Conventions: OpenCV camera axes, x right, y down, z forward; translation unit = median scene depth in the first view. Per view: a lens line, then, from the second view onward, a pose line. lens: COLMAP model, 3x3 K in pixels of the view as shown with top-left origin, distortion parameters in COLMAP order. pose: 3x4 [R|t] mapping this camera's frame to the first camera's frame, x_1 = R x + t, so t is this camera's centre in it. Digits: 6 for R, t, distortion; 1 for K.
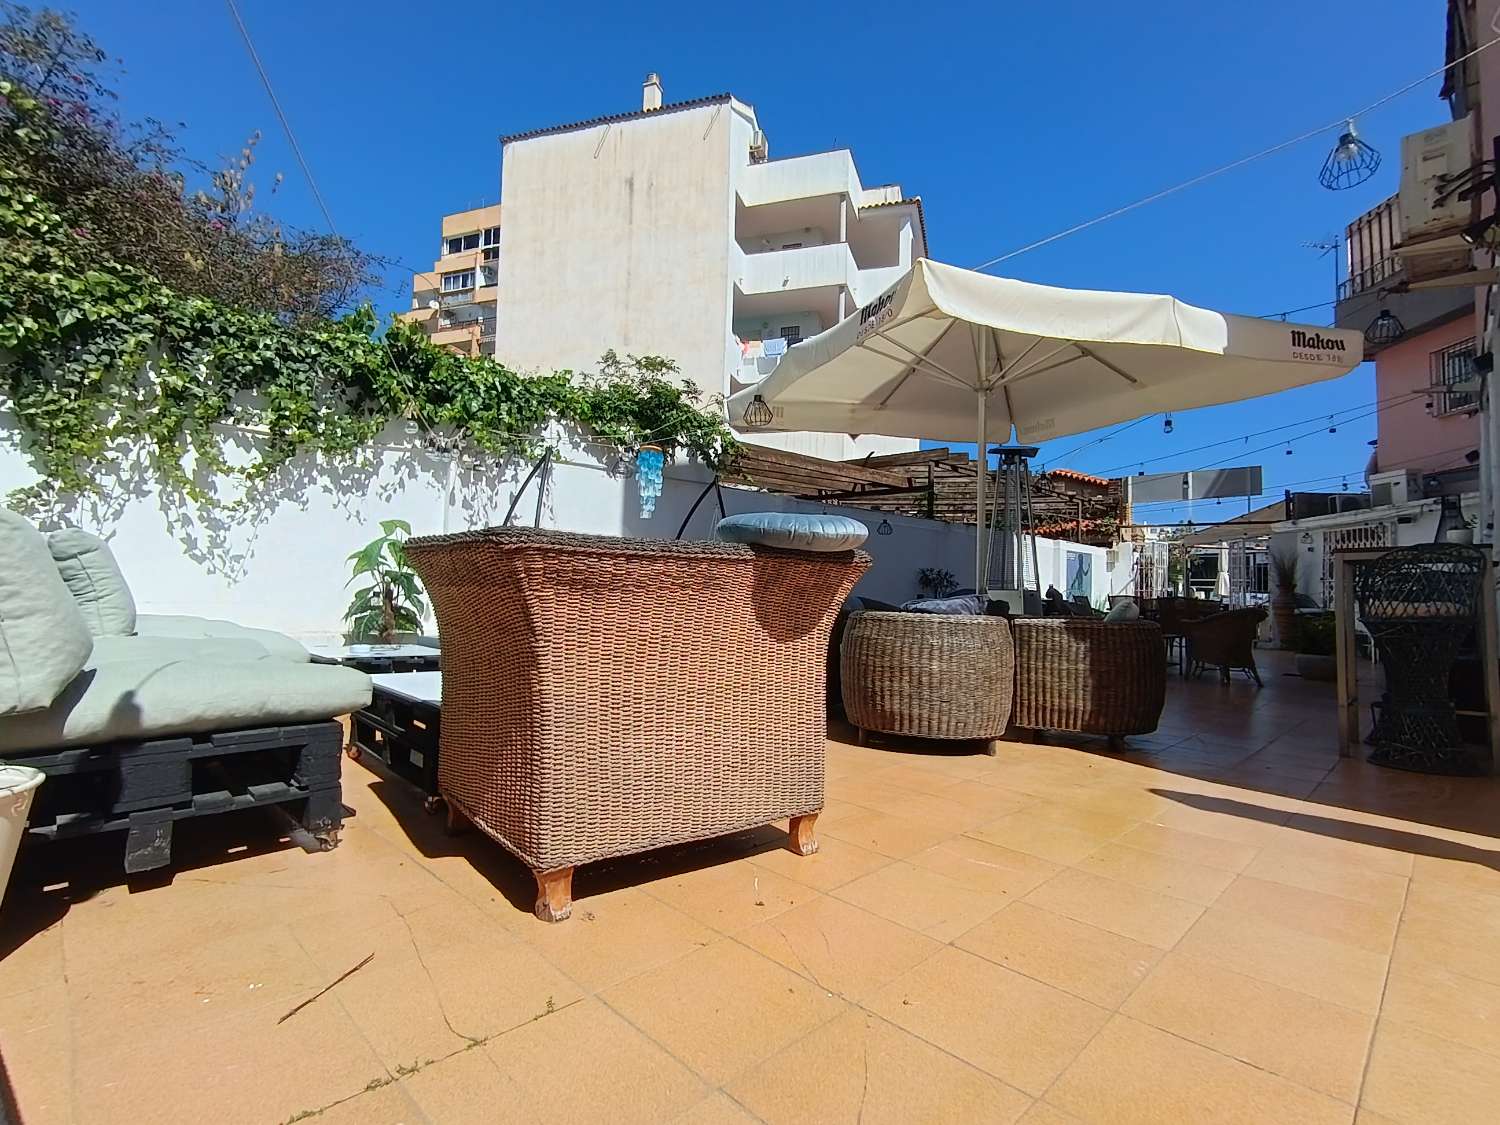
lens RADIAL K [[711.4, 0, 741.6], [0, 711.4, 544.9], [0, 0, 1]] dist [0.012044, -0.006083]
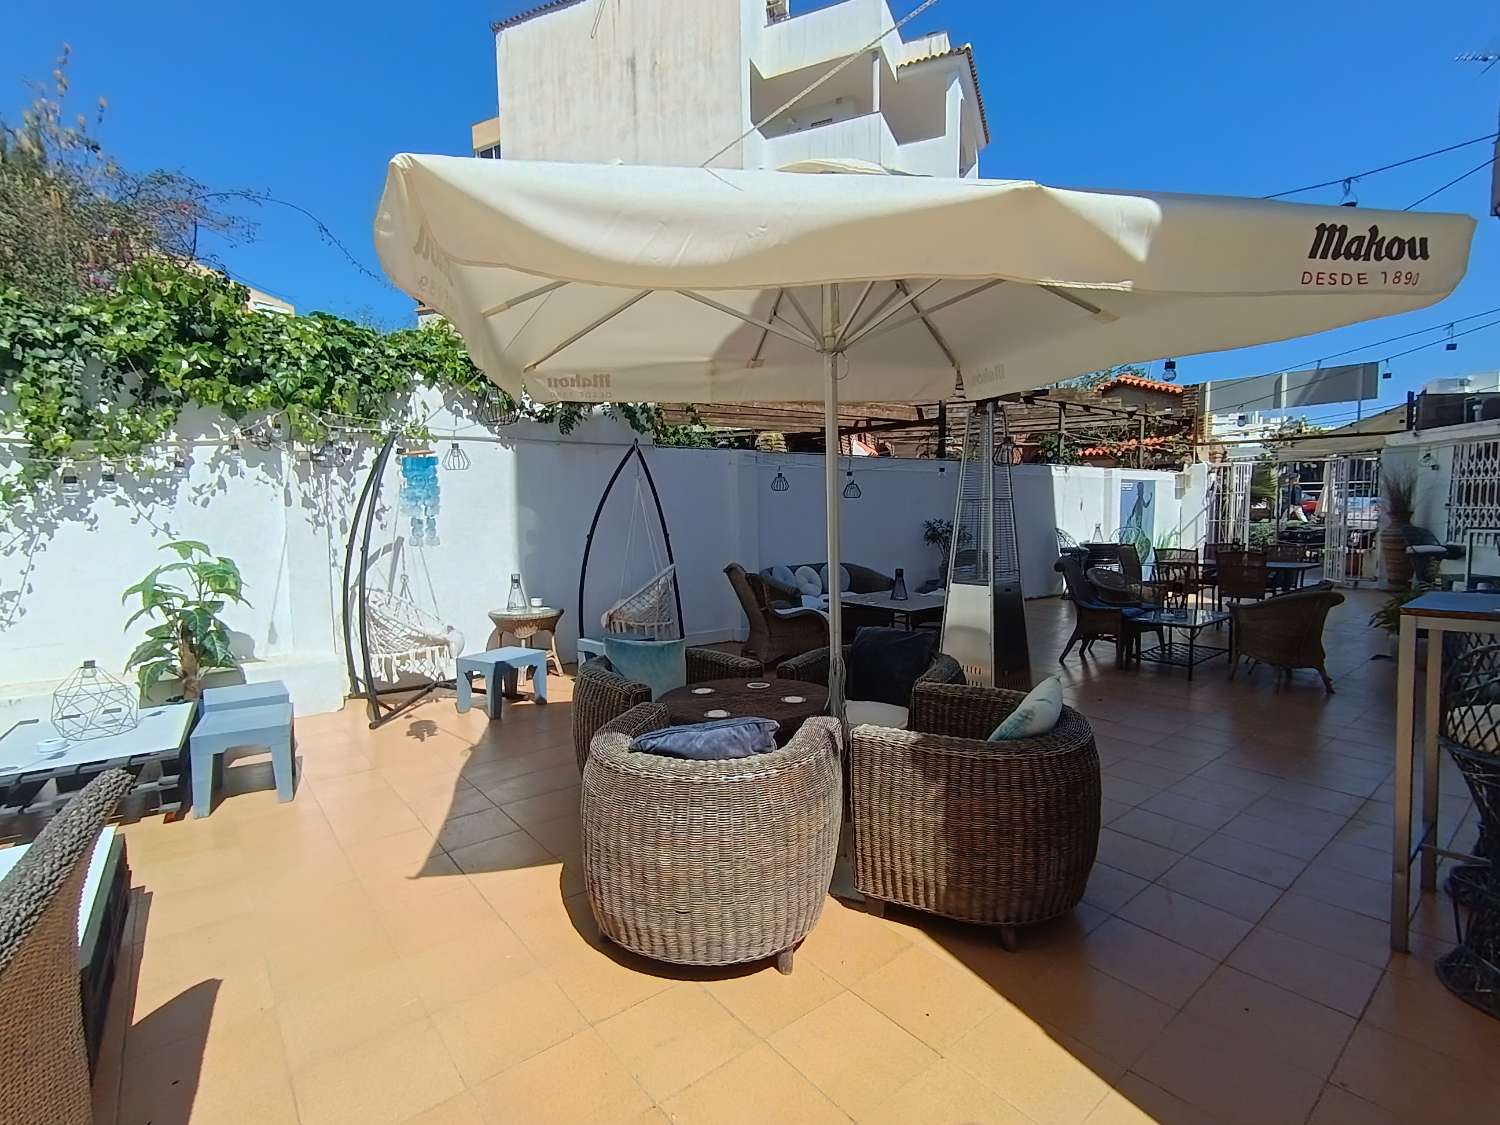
lens RADIAL K [[711.4, 0, 740.0], [0, 711.4, 565.6], [0, 0, 1]] dist [0.012044, -0.006083]
pose [[0.993324, -0.033690, -0.110332, 0.183248], [0.049839, 0.987871, 0.147059, -0.073008], [0.104040, -0.151577, 0.982955, 0.196848]]
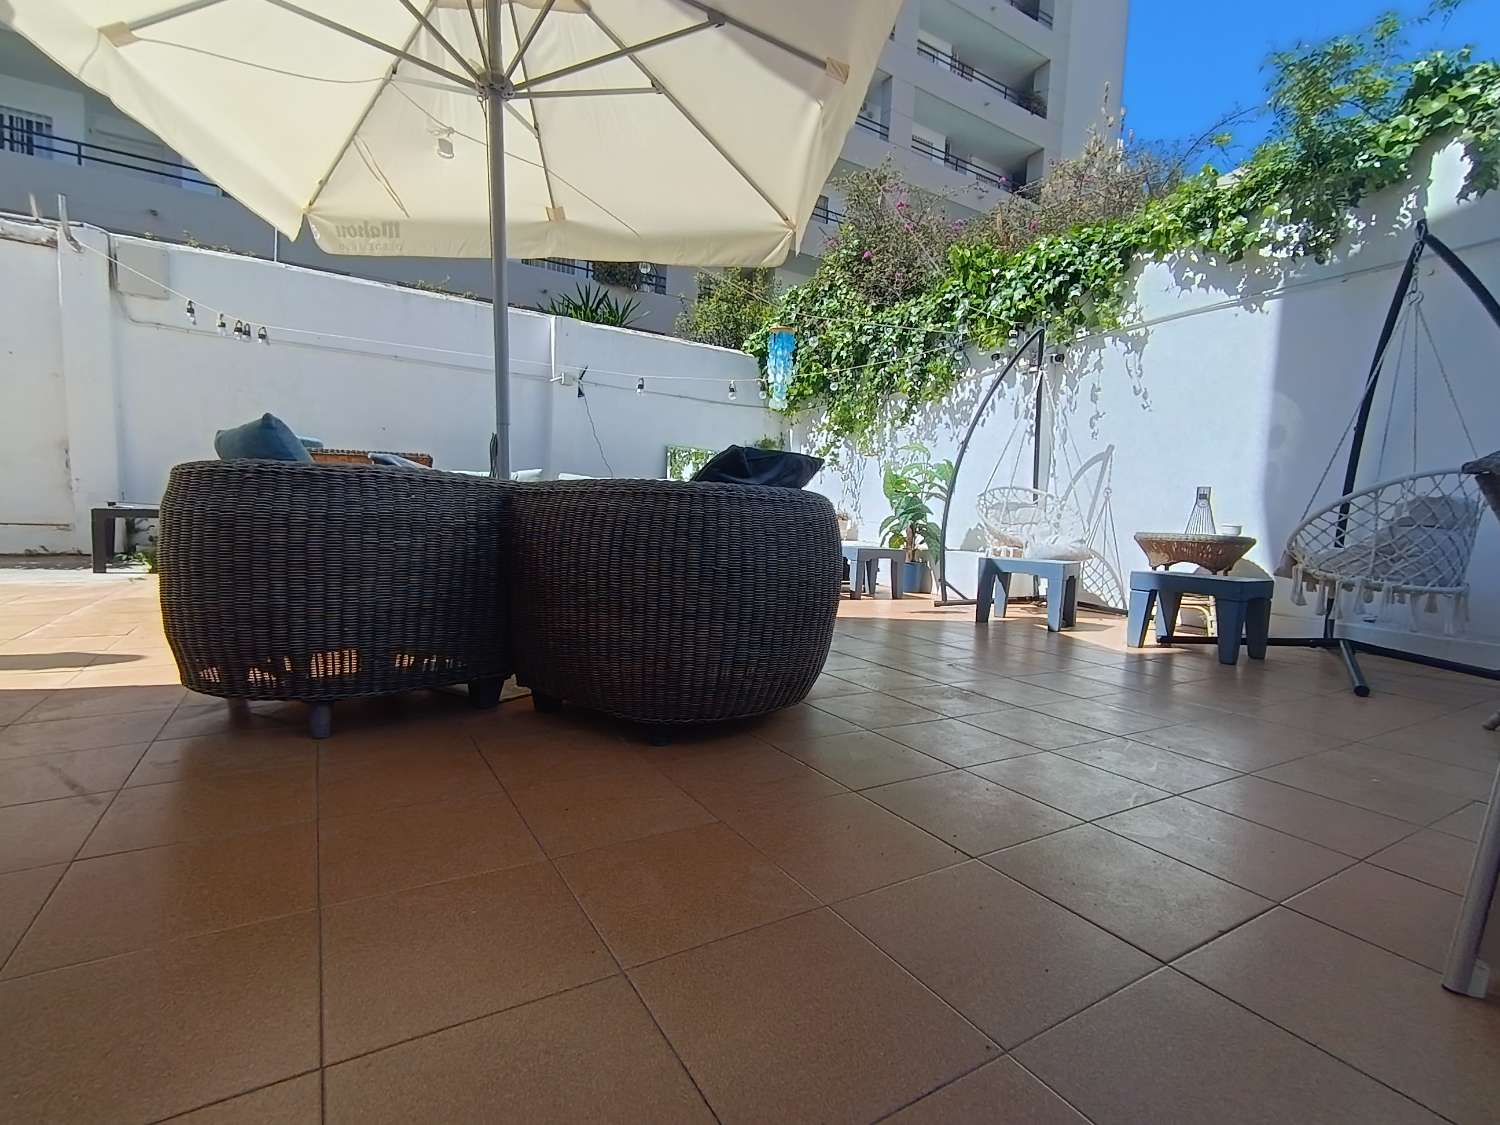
lens RADIAL K [[711.4, 0, 746.0], [0, 711.4, 558.7], [0, 0, 1]] dist [0.012044, -0.006083]
pose [[-0.238012, 0.022941, -0.970991, 0.502458], [0.024407, 0.999547, 0.017633, 0.088277], [0.970955, -0.019502, -0.238464, 0.772109]]
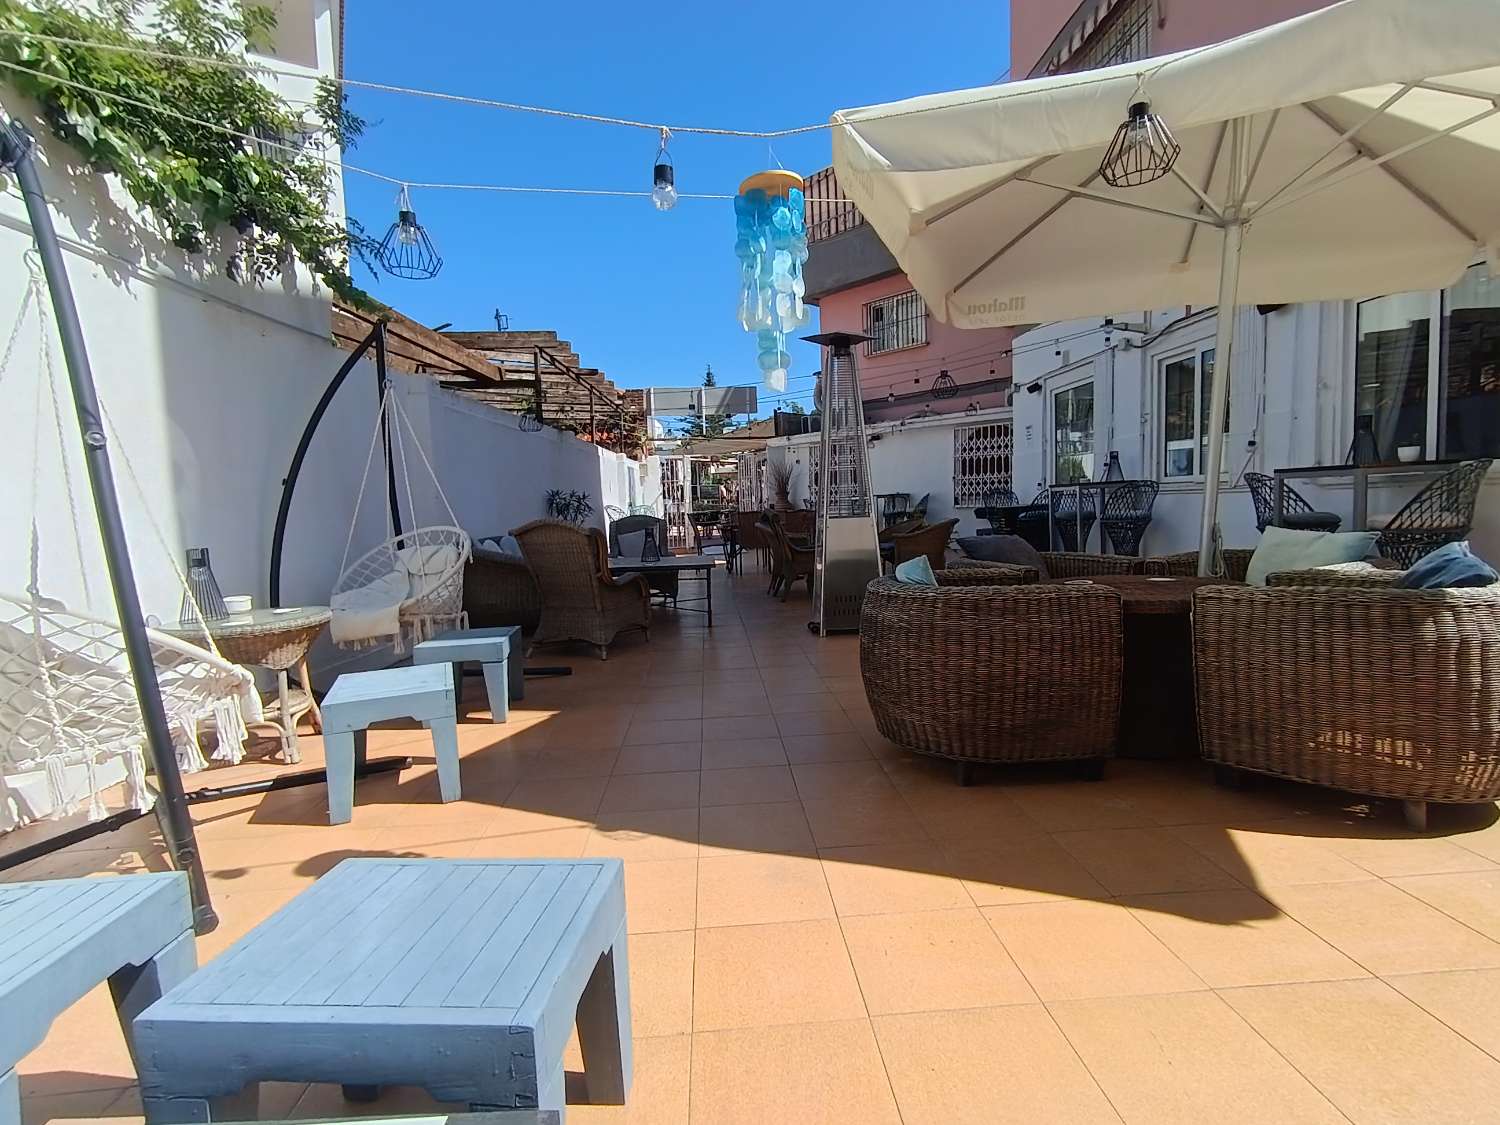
lens RADIAL K [[711.4, 0, 740.5], [0, 711.4, 555.9], [0, 0, 1]] dist [0.012044, -0.006083]
pose [[0.656418, -0.105190, 0.747028, -0.279494], [0.002428, 0.990520, 0.137344, -0.002702], [-0.754394, -0.088341, 0.650450, 0.509984]]
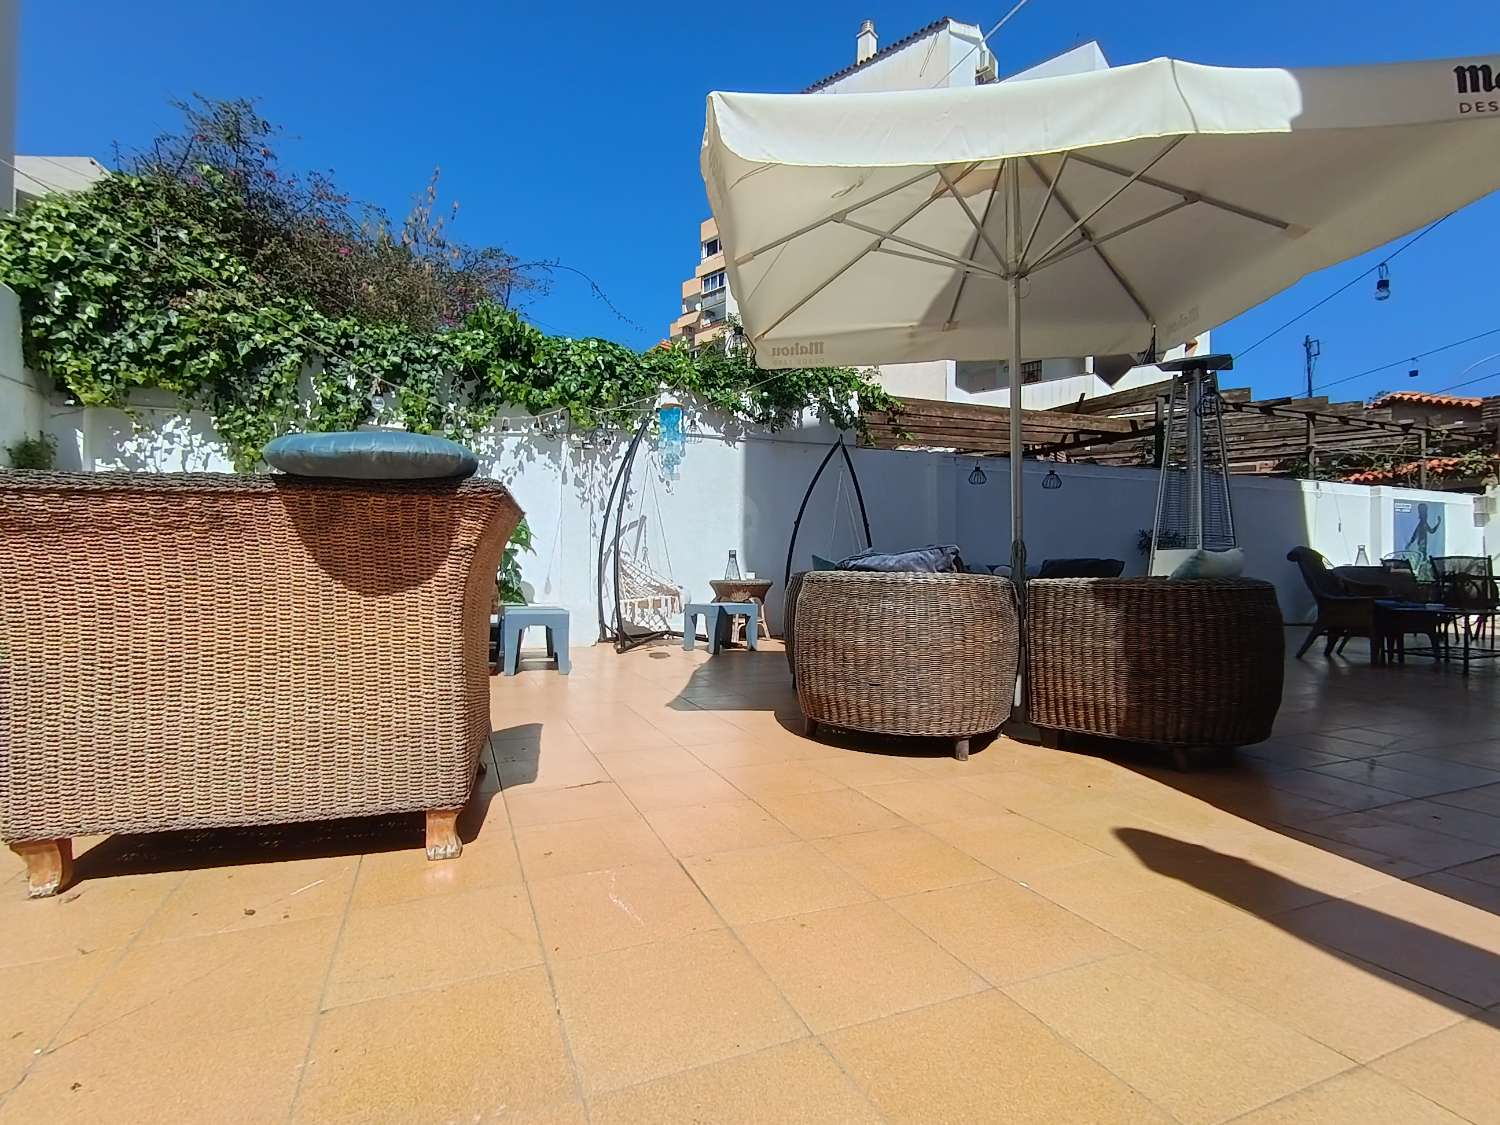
lens RADIAL K [[711.4, 0, 740.6], [0, 711.4, 551.8], [0, 0, 1]] dist [0.012044, -0.006083]
pose [[0.927129, -0.028729, -0.373640, 0.196243], [0.043171, 0.998607, 0.030340, 0.020955], [0.372248, -0.044260, 0.927078, 0.106928]]
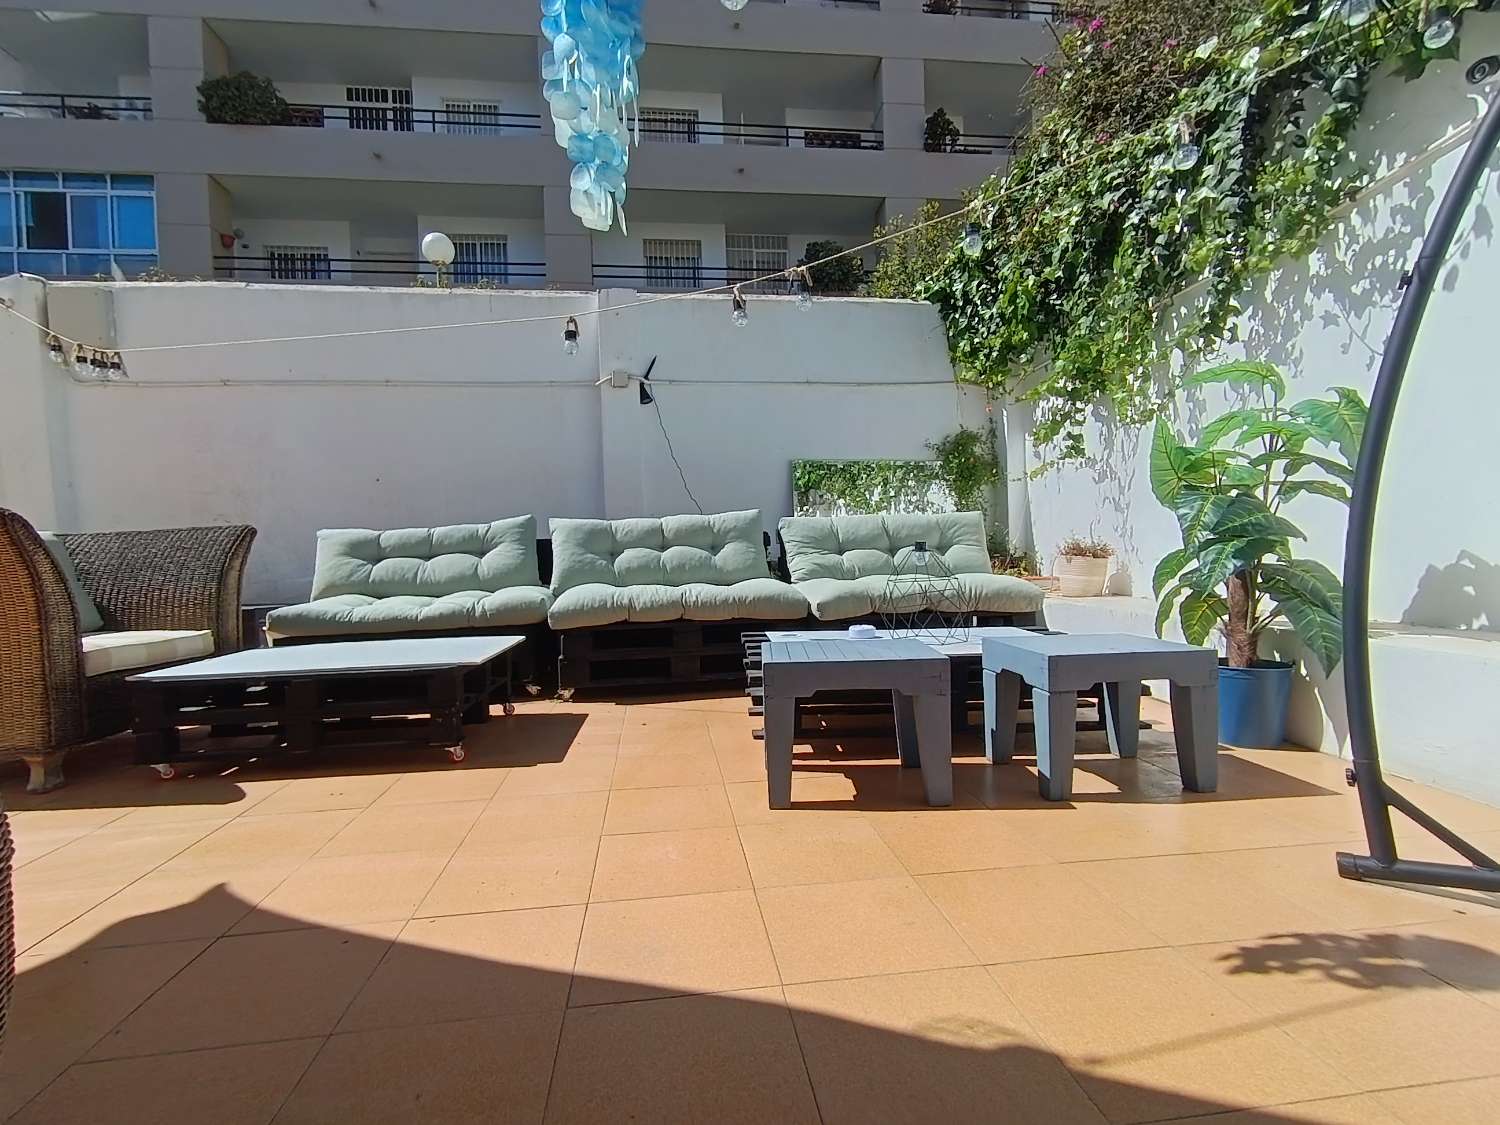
lens RADIAL K [[711.4, 0, 747.5], [0, 711.4, 559.4], [0, 0, 1]] dist [0.012044, -0.006083]
pose [[-0.608185, 0.002870, -0.793790, 0.029412], [0.076363, 0.995567, -0.054908, 0.063979], [0.790114, -0.094010, -0.605708, 0.782633]]
